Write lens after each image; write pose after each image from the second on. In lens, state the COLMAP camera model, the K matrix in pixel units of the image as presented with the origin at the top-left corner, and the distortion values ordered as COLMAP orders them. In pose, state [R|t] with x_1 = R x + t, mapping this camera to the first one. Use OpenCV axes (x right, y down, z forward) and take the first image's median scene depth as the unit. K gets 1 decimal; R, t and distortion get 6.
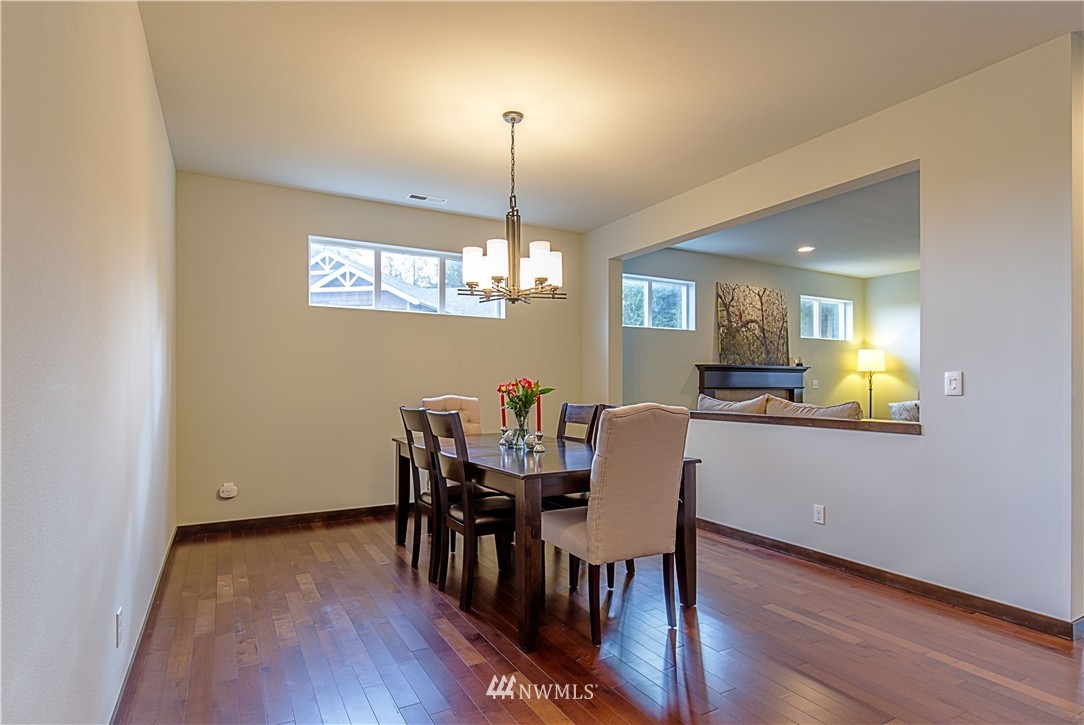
lens RADIAL K [[555.4, 0, 539.9], [0, 555.4, 373.8], [0, 0, 1]] dist [0.000648, 0.000547]
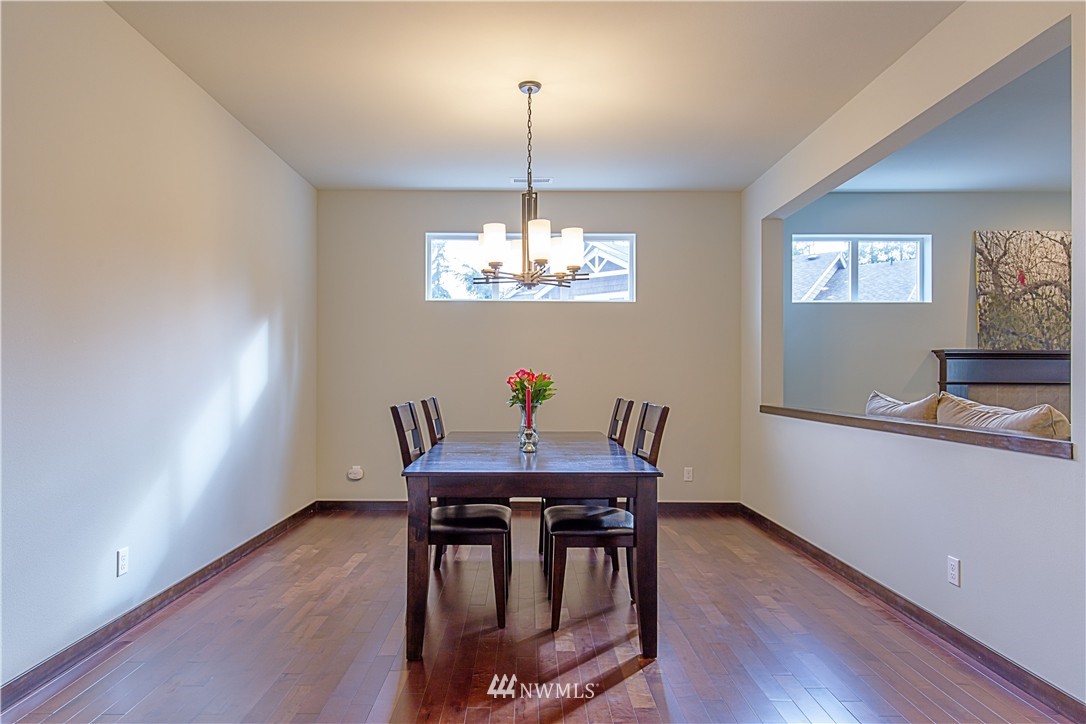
lens RADIAL K [[637.3, 0, 543.0], [0, 637.3, 362.0], [0, 0, 1]] dist [0.010749, 0.002788]
pose [[0.879412, -0.008794, -0.475980, 0.224428], [0.006392, 0.999957, -0.006664, 0.000615], [0.476018, 0.002818, 0.879431, 0.038925]]
